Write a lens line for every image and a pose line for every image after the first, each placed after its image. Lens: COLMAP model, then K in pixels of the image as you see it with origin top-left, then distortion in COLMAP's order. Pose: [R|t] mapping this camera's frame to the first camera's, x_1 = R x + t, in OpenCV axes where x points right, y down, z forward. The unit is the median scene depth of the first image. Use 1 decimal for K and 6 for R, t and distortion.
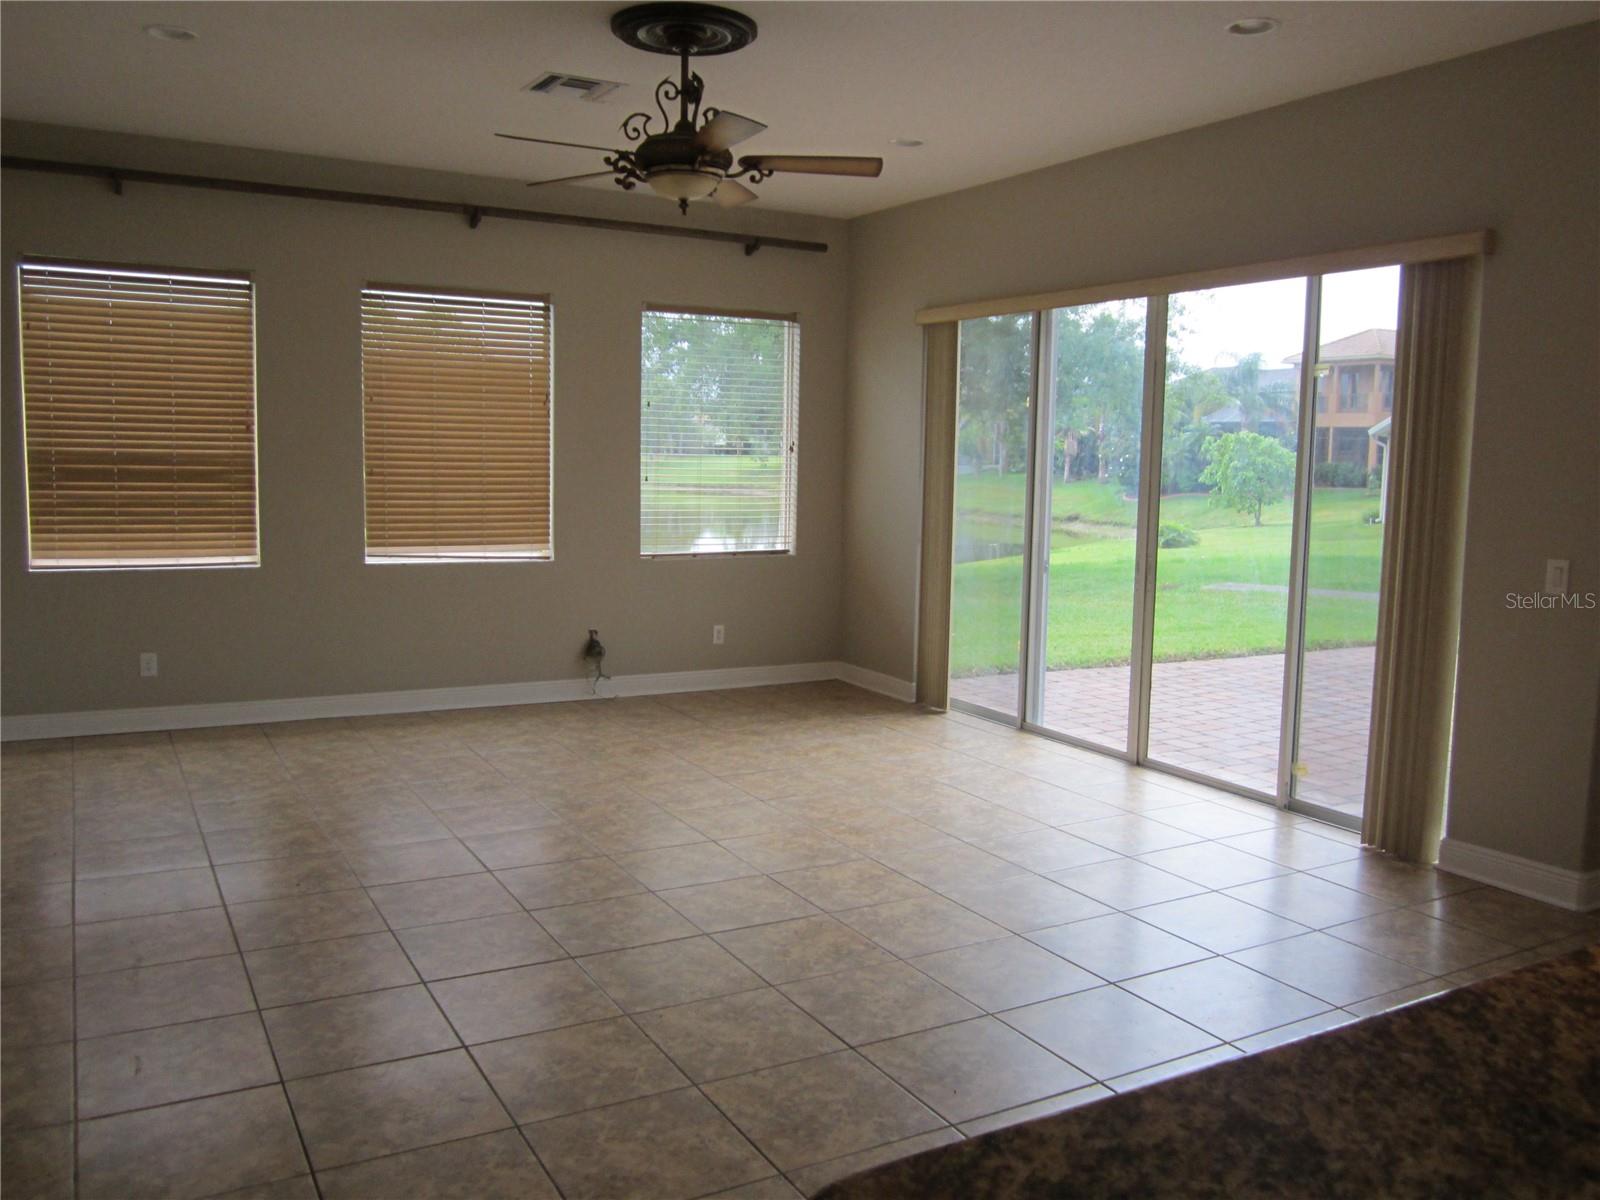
lens RADIAL K [[1302.9, 0, 800.0], [0, 1302.9, 600.0], [0, 0, 1]] dist [-0.043704, 0.017803]
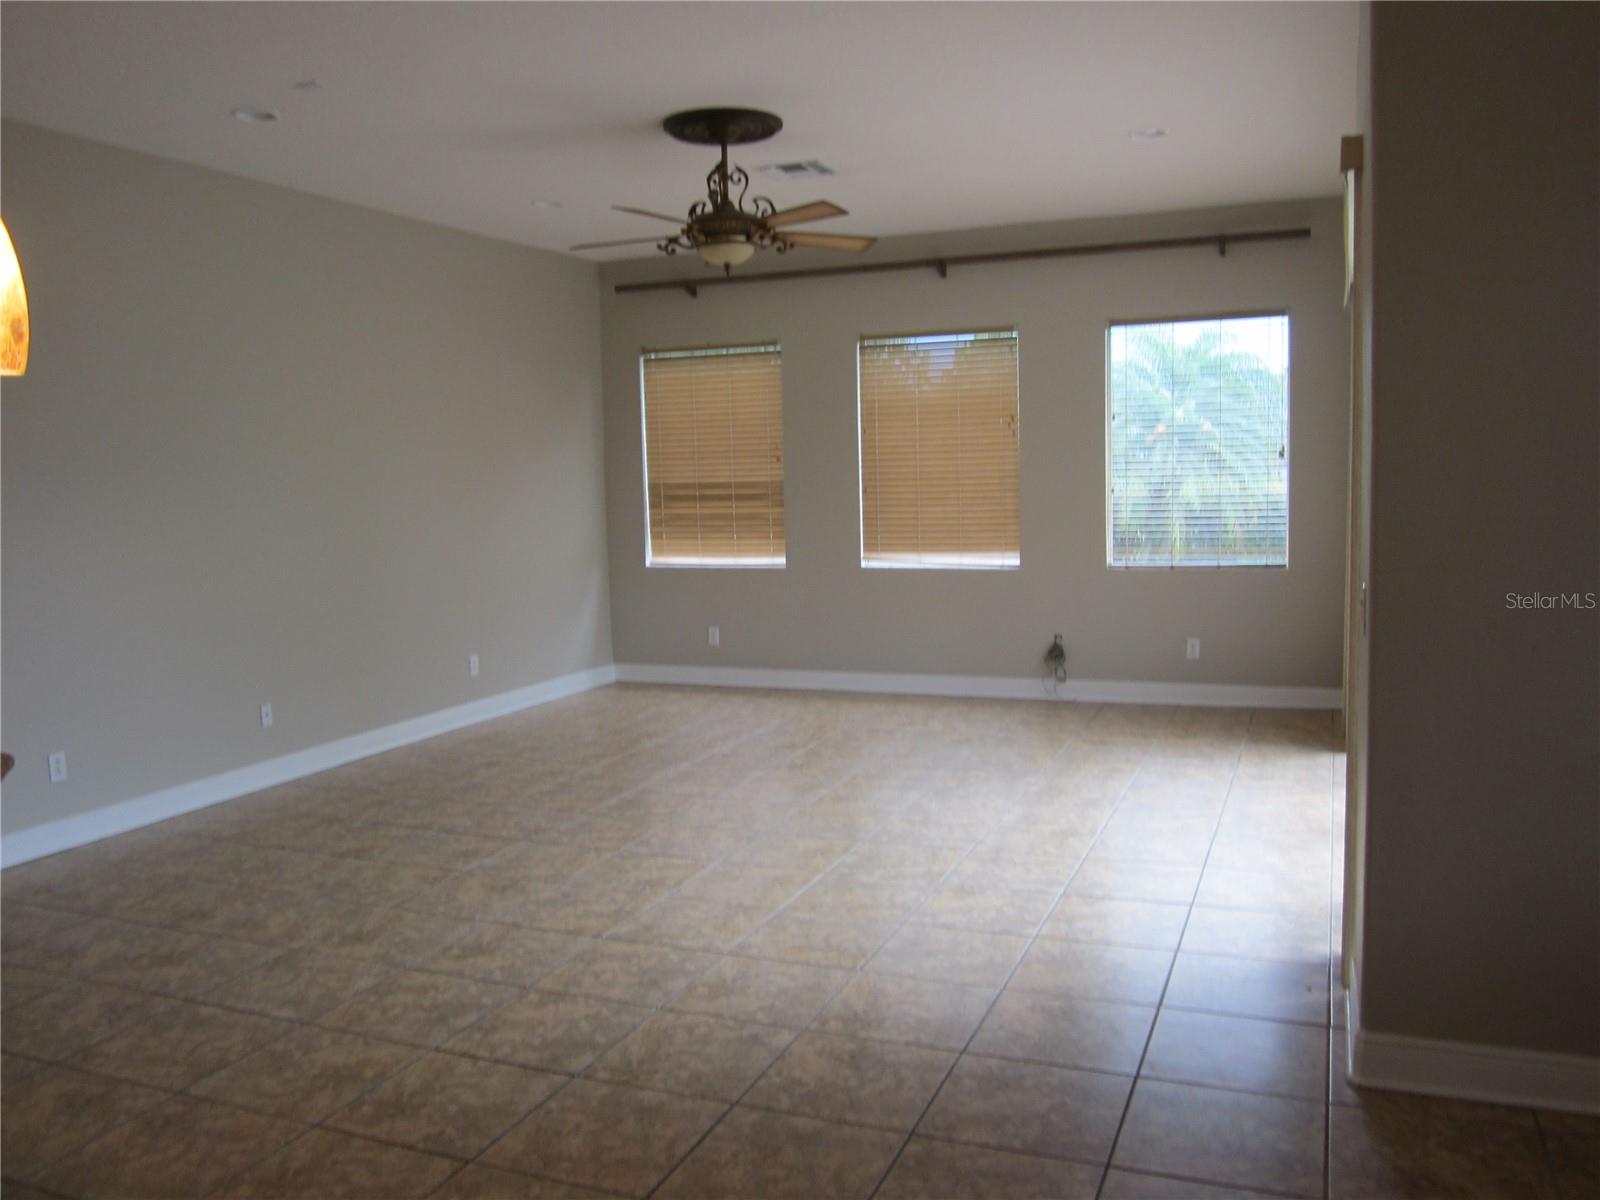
lens RADIAL K [[1302.9, 0, 800.0], [0, 1302.9, 600.0], [0, 0, 1]] dist [-0.043704, 0.017803]
pose [[0.629718, 0.037670, -0.775910, 0.581346], [-0.050034, 0.998716, 0.007880, -0.003197], [0.775211, 0.033859, 0.630794, 0.184346]]
